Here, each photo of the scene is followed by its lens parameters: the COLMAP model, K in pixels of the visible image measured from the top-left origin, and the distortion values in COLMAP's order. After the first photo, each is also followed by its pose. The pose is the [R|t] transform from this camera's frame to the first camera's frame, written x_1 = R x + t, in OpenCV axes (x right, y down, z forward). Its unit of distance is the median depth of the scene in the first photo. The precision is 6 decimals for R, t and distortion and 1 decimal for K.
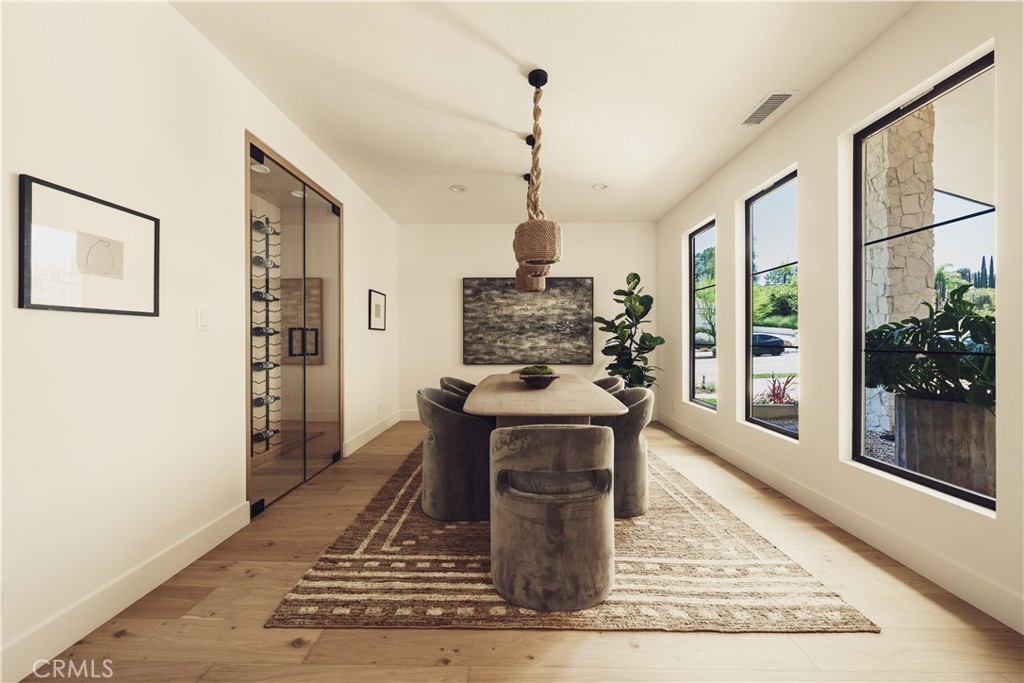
lens RADIAL K [[356.6, 0, 511.0], [0, 356.6, 338.8], [0, 0, 1]] dist [-0.002235, 0.000119]
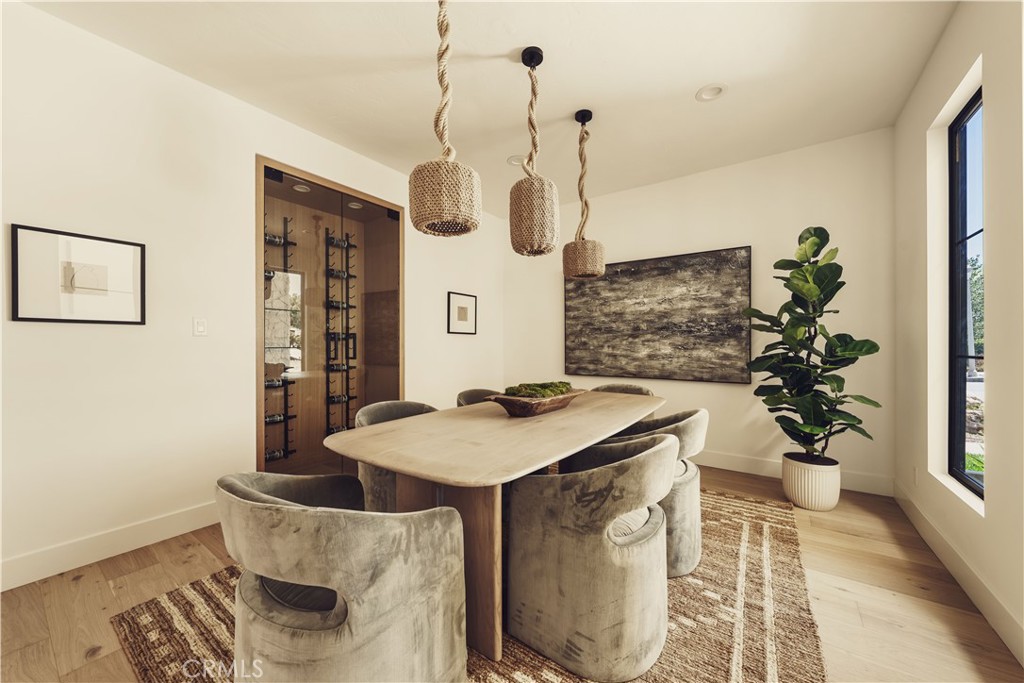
lens RADIAL K [[373.9, 0, 512.9], [0, 373.9, 344.6], [0, 0, 1]] dist [-0.001229, 0.000124]
pose [[0.826108, 0.002560, -0.563506, 0.255812], [-0.000995, 0.999995, 0.003084, 0.000039], [0.563511, -0.001987, 0.826106, 0.218175]]
